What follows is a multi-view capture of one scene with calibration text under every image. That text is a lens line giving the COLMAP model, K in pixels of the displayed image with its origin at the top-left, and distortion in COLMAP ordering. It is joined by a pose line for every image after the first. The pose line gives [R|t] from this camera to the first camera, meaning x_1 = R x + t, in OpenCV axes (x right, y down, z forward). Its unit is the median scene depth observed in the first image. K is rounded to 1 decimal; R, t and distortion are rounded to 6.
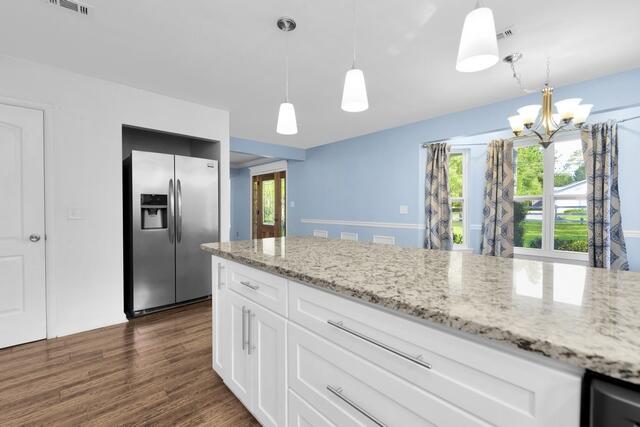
lens RADIAL K [[281.4, 0, 319.2], [0, 281.4, 213.1], [0, 0, 1]] dist [0.002433, -0.000772]
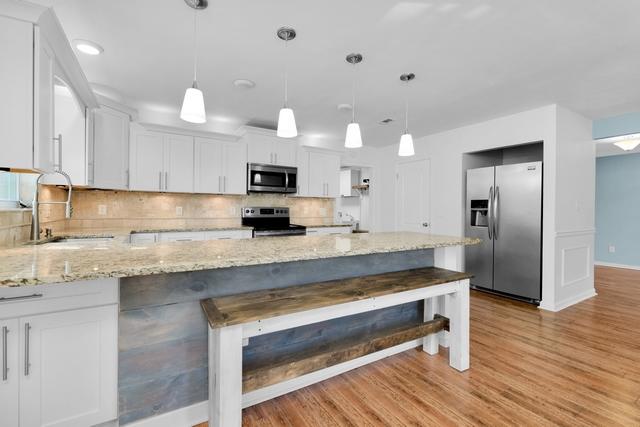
lens RADIAL K [[281.4, 0, 328.3], [0, 281.4, 209.8], [0, 0, 1]] dist [0.002433, -0.000772]
pose [[-0.180721, 0.004904, -0.983522, 0.807027], [-0.035097, 0.999319, 0.011432, -0.010290], [0.982908, 0.036585, -0.180426, 0.548449]]
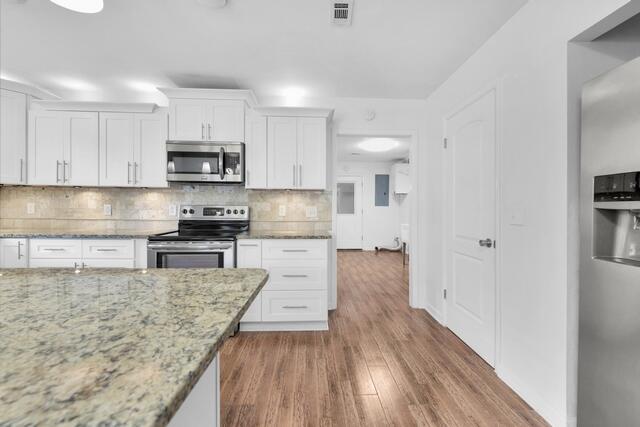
lens RADIAL K [[281.4, 0, 322.6], [0, 281.4, 207.5], [0, 0, 1]] dist [0.002433, -0.000772]
pose [[-0.634548, -0.004296, -0.772872, -0.024154], [-0.026672, 0.999511, 0.016343, -0.014854], [0.772423, 0.030984, -0.634352, 0.909585]]
